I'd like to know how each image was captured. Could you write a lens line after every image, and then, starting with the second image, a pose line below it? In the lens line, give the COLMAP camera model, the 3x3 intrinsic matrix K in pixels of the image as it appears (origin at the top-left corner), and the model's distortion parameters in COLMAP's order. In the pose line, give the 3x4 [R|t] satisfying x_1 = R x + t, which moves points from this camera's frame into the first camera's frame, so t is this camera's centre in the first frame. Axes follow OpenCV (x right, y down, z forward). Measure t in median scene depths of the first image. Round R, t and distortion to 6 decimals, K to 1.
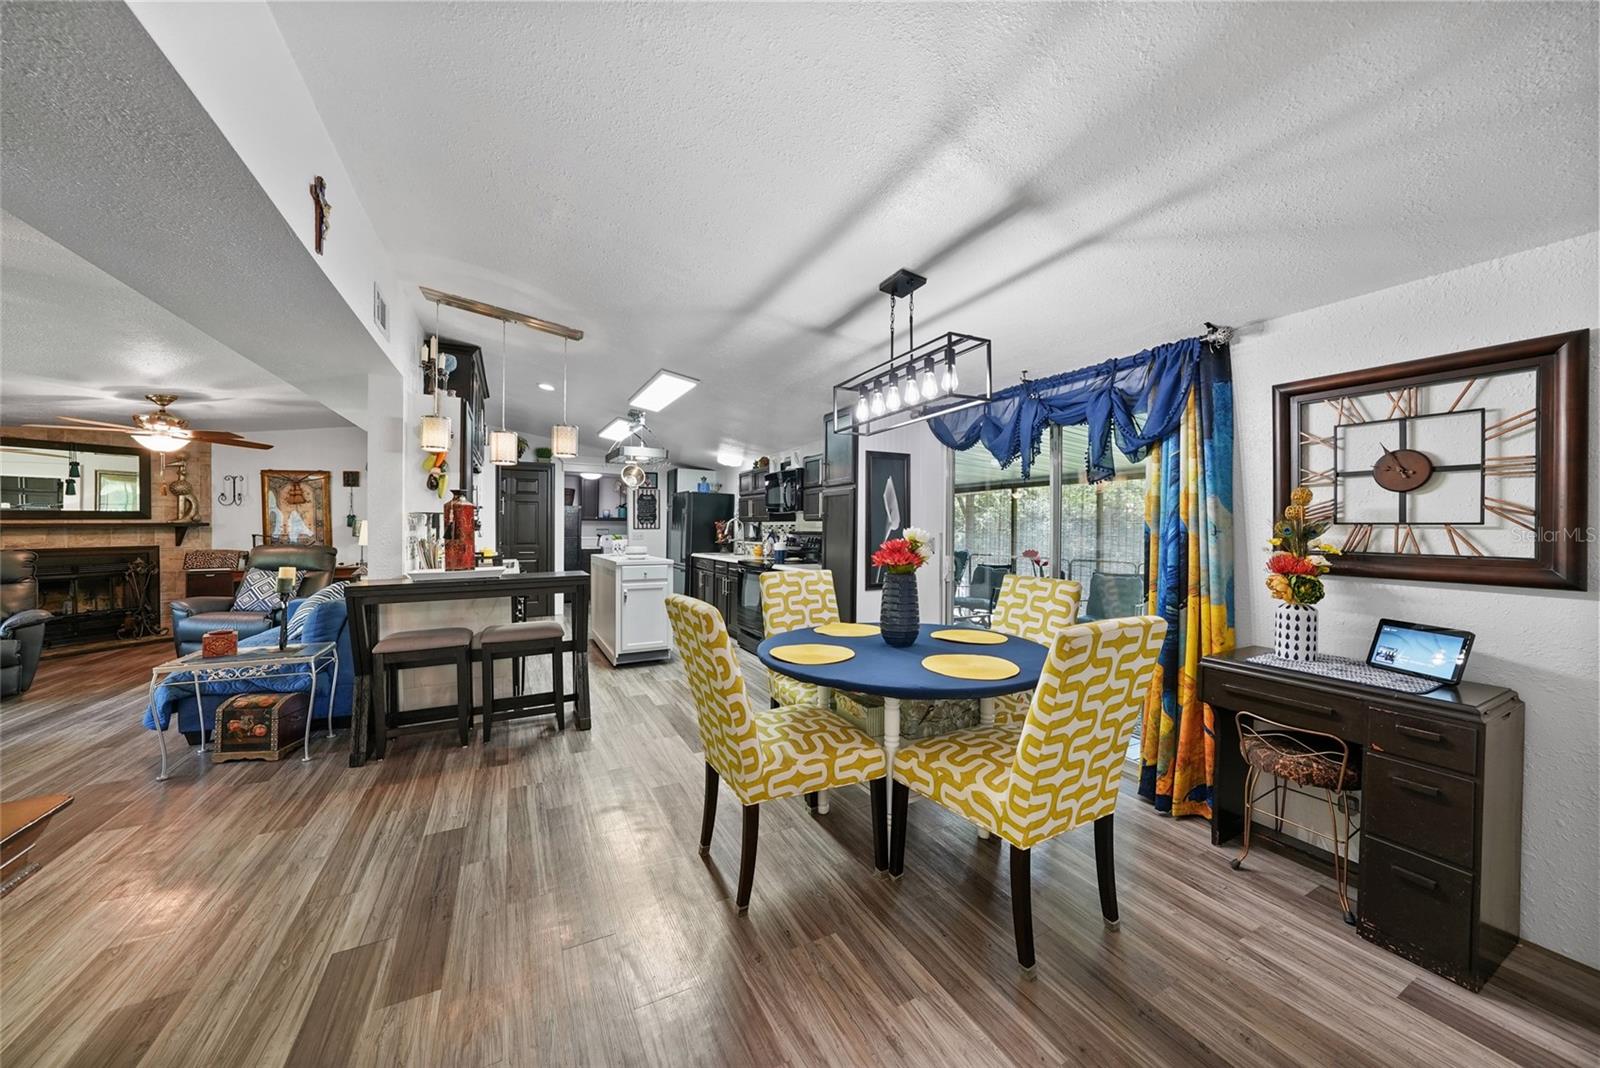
lens RADIAL K [[563.7, 0, 807.1], [0, 563.7, 526.2], [0, 0, 1]] dist [-0.008653, 0.001893]
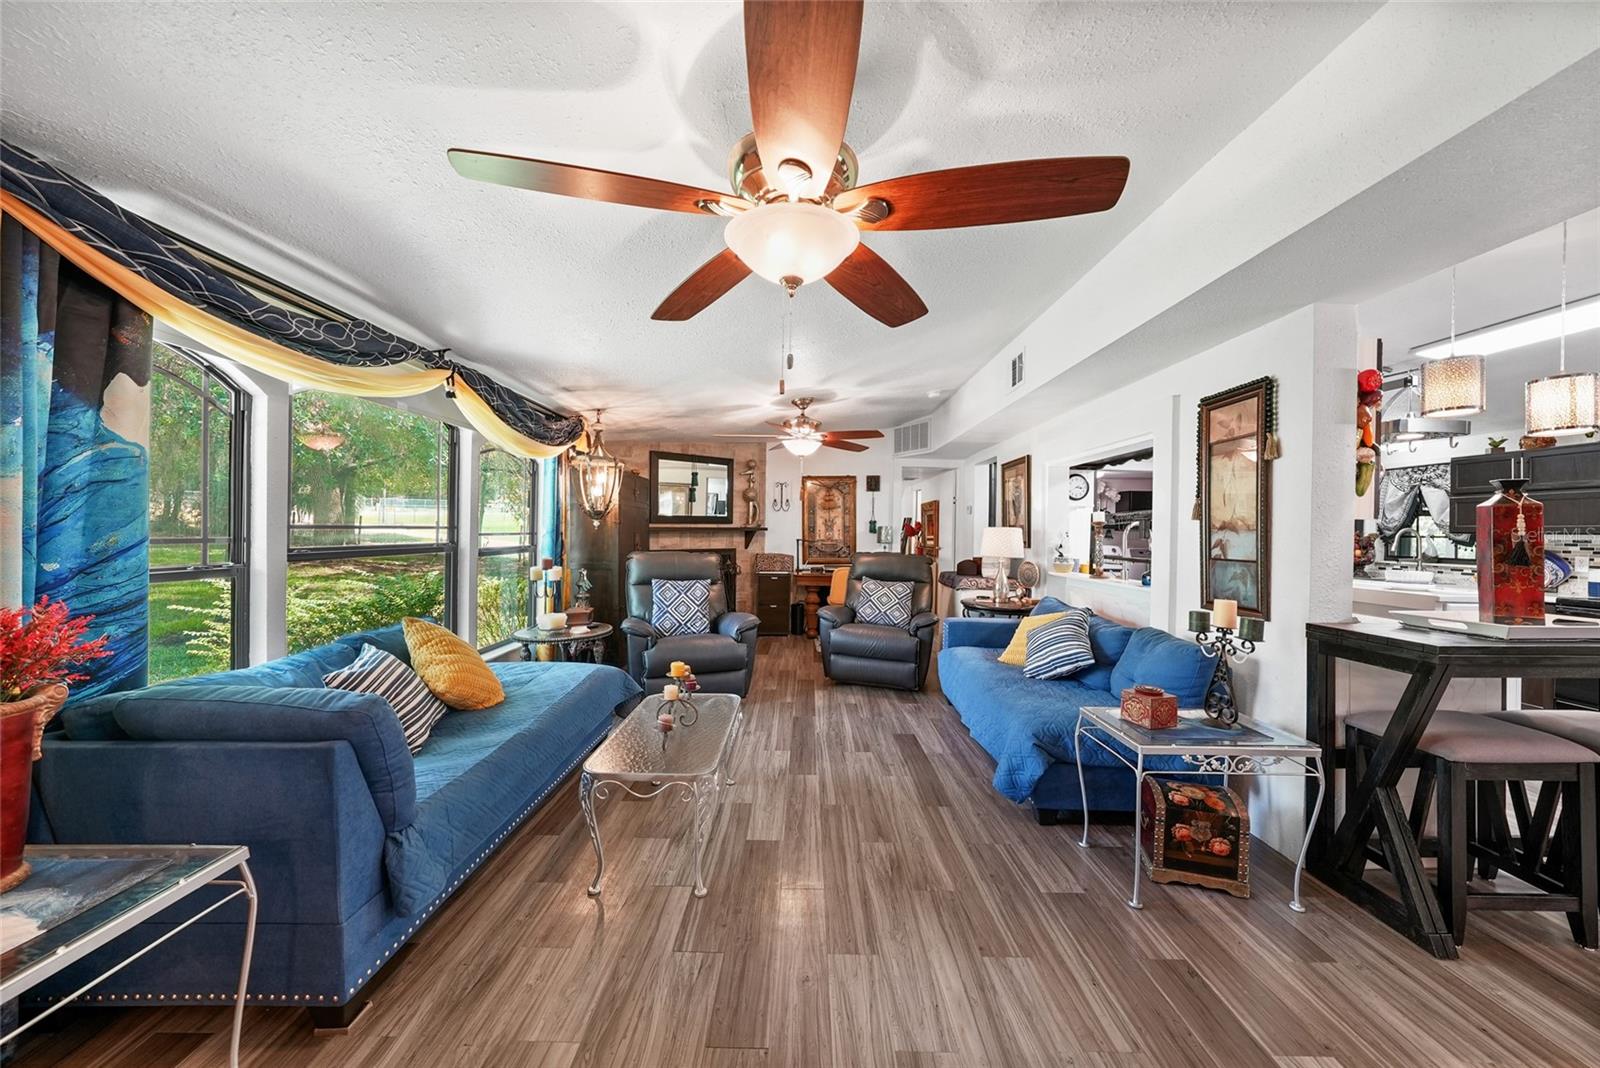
lens RADIAL K [[563.7, 0, 812.2], [0, 563.7, 530.9], [0, 0, 1]] dist [-0.008653, 0.001893]
pose [[0.896694, 0.012940, -0.442462, -1.152342], [-0.014402, 0.999896, 0.000055, -0.002622], [0.442417, 0.006323, 0.896787, 0.193401]]
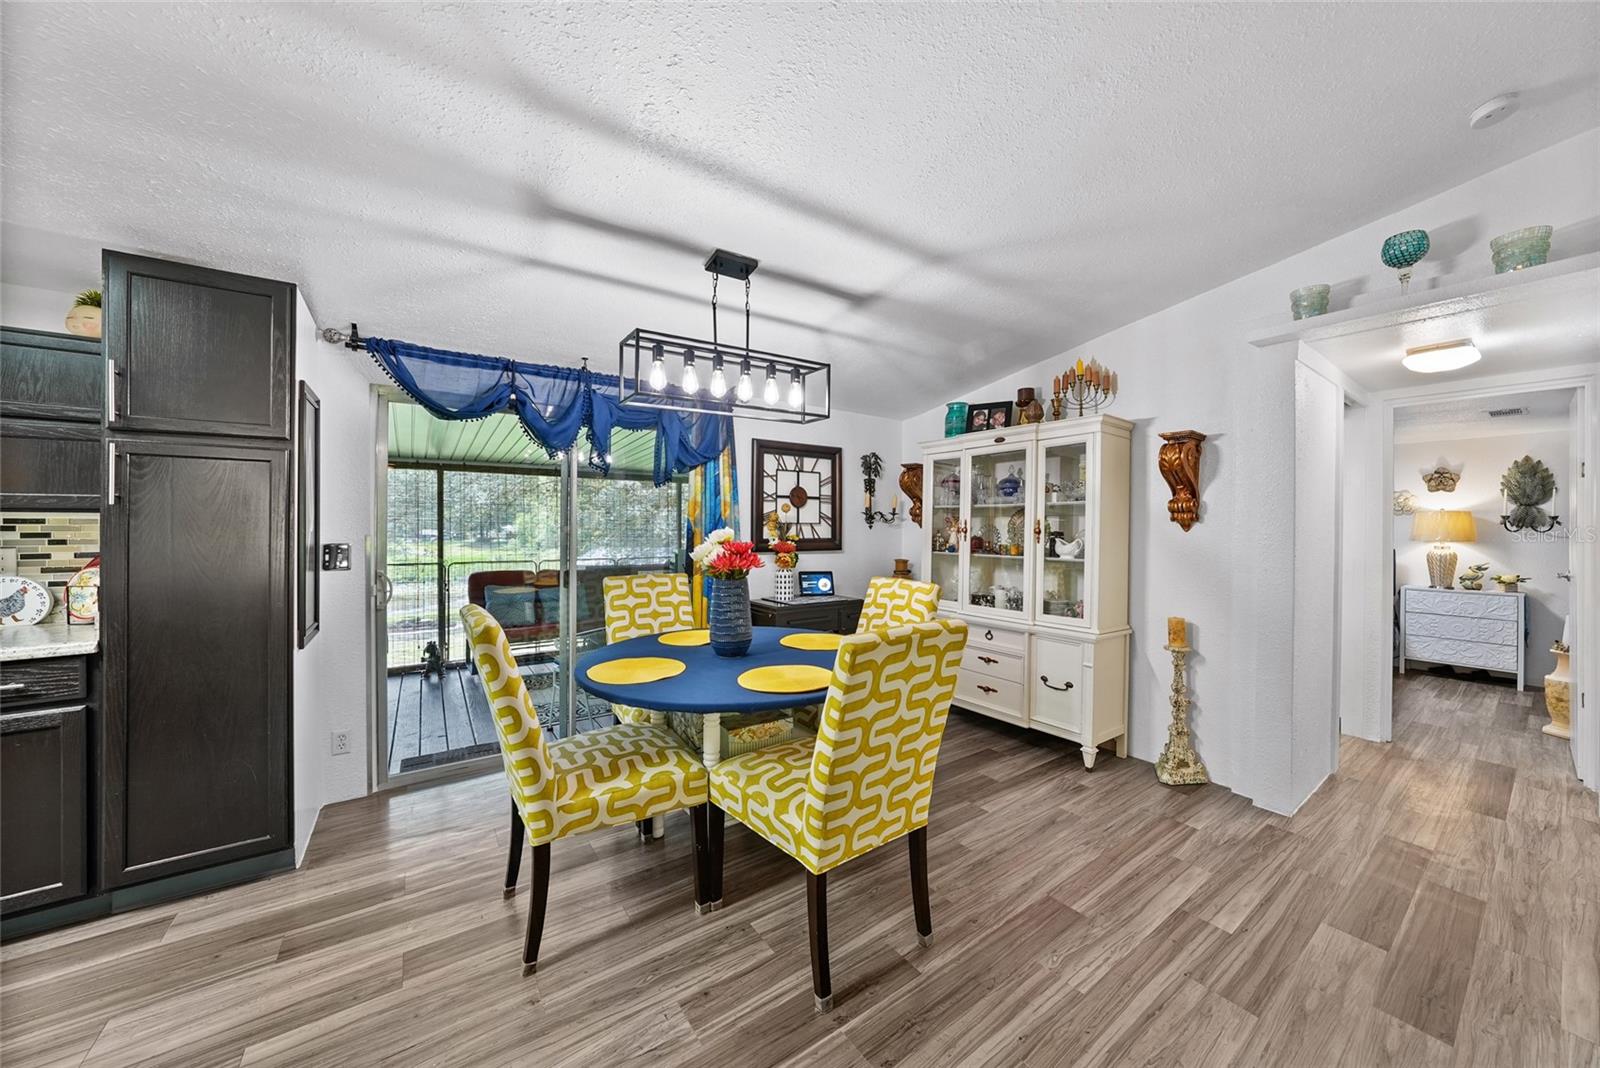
lens RADIAL K [[563.7, 0, 805.4], [0, 563.7, 521.4], [0, 0, 1]] dist [-0.008653, 0.001893]
pose [[-0.130505, 0.001432, 0.991447, -0.640864], [-0.001562, 0.999997, -0.001650, -0.005694], [-0.991446, -0.001764, -0.130503, 0.836961]]
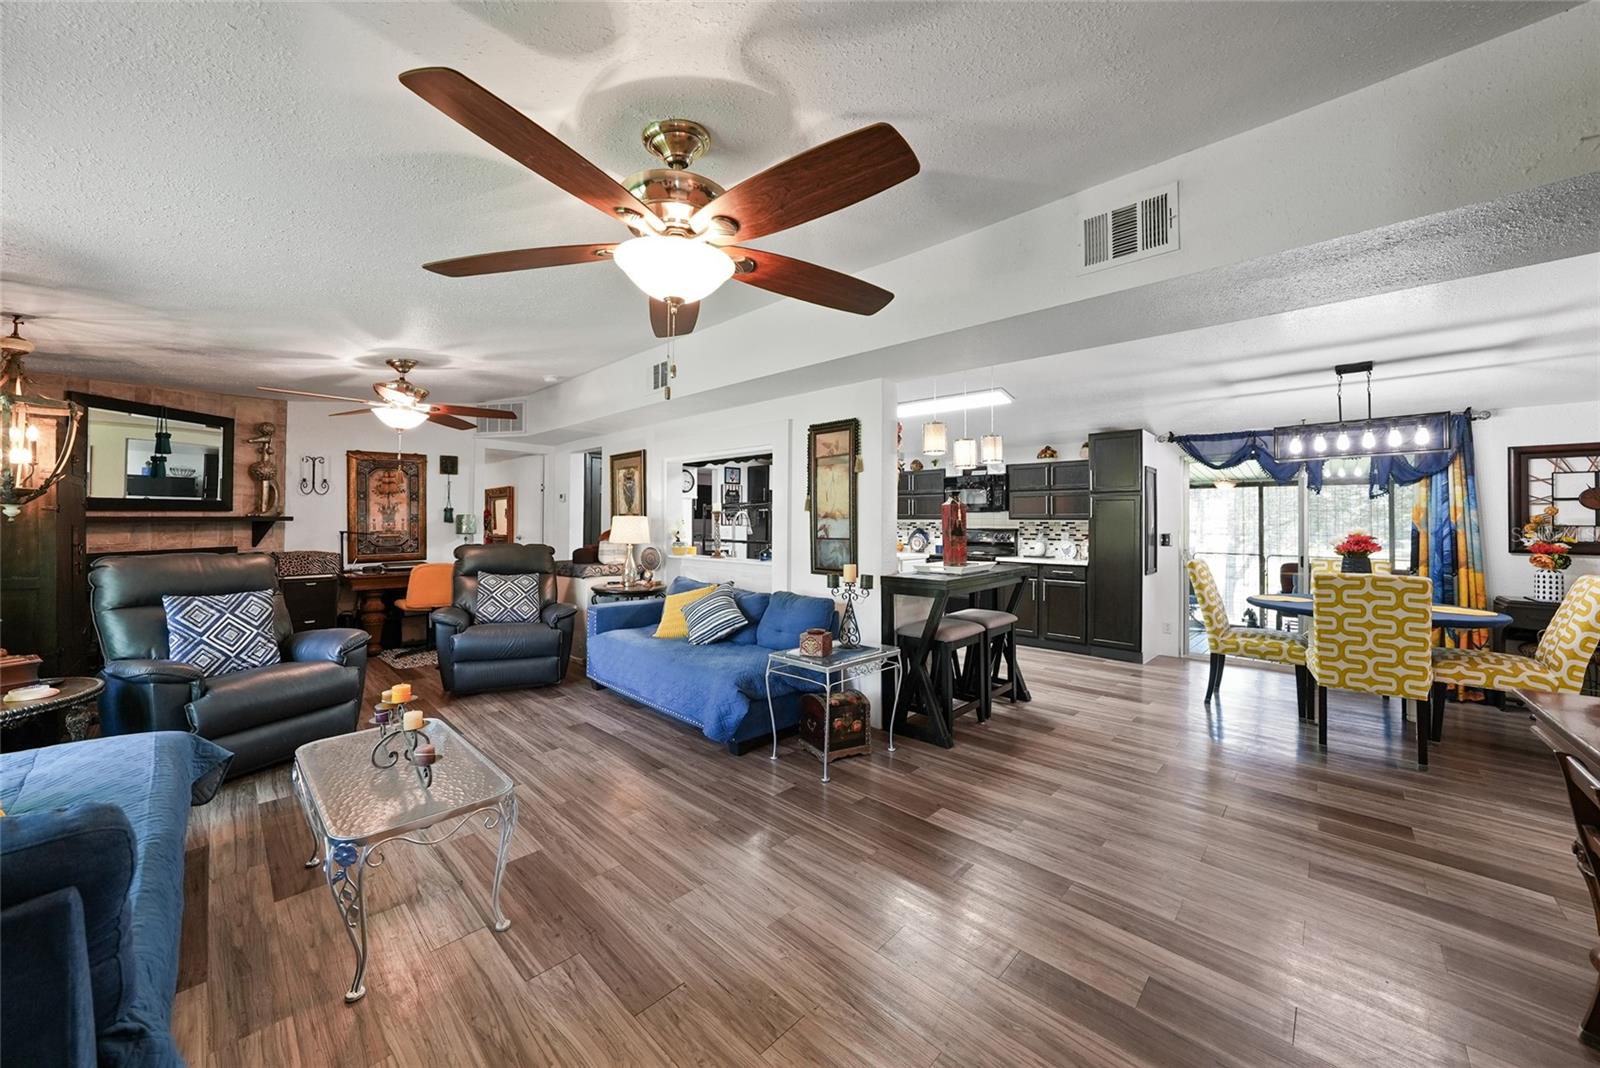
lens RADIAL K [[563.7, 0, 809.1], [0, 563.7, 513.6], [0, 0, 1]] dist [-0.008653, 0.001893]
pose [[0.942188, 0.009861, 0.334941, -1.441230], [-0.004780, 0.999861, -0.015991, -0.002539], [-0.335052, 0.013465, 0.942103, 0.065482]]
